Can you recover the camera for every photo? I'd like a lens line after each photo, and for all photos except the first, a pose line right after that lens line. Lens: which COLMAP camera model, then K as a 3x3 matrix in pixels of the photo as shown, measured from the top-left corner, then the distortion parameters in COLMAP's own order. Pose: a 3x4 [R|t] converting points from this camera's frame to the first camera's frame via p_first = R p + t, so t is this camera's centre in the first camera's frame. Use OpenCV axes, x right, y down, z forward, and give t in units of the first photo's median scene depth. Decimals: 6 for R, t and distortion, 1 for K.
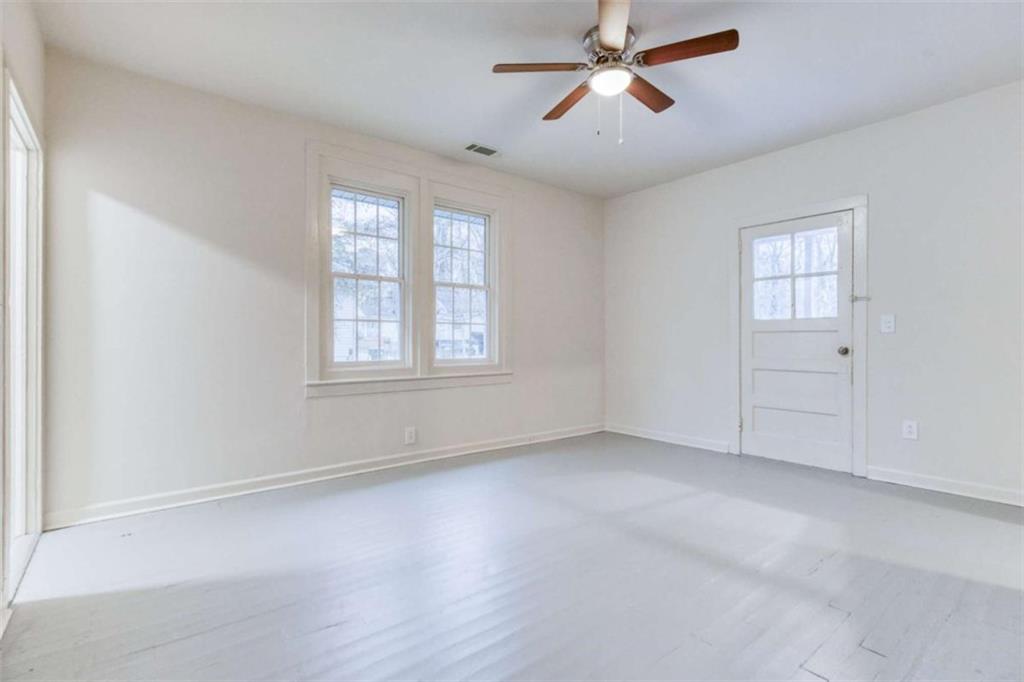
lens RADIAL K [[472.9, 0, 510.6], [0, 472.9, 343.0], [0, 0, 1]] dist [-0.004553, -0.000467]
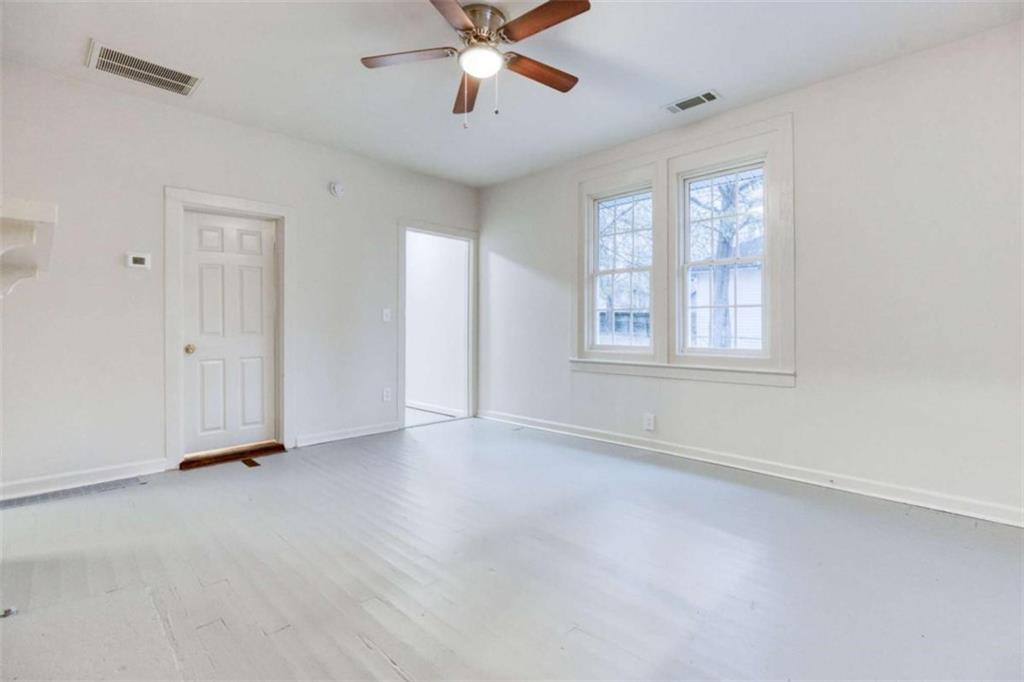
lens RADIAL K [[472.9, 0, 498.1], [0, 472.9, 324.7], [0, 0, 1]] dist [-0.004553, -0.000467]
pose [[0.090403, -0.004903, -0.995893, 0.670345], [-0.003270, 0.999981, -0.005220, -0.003607], [0.995900, 0.003728, 0.090385, 0.518170]]
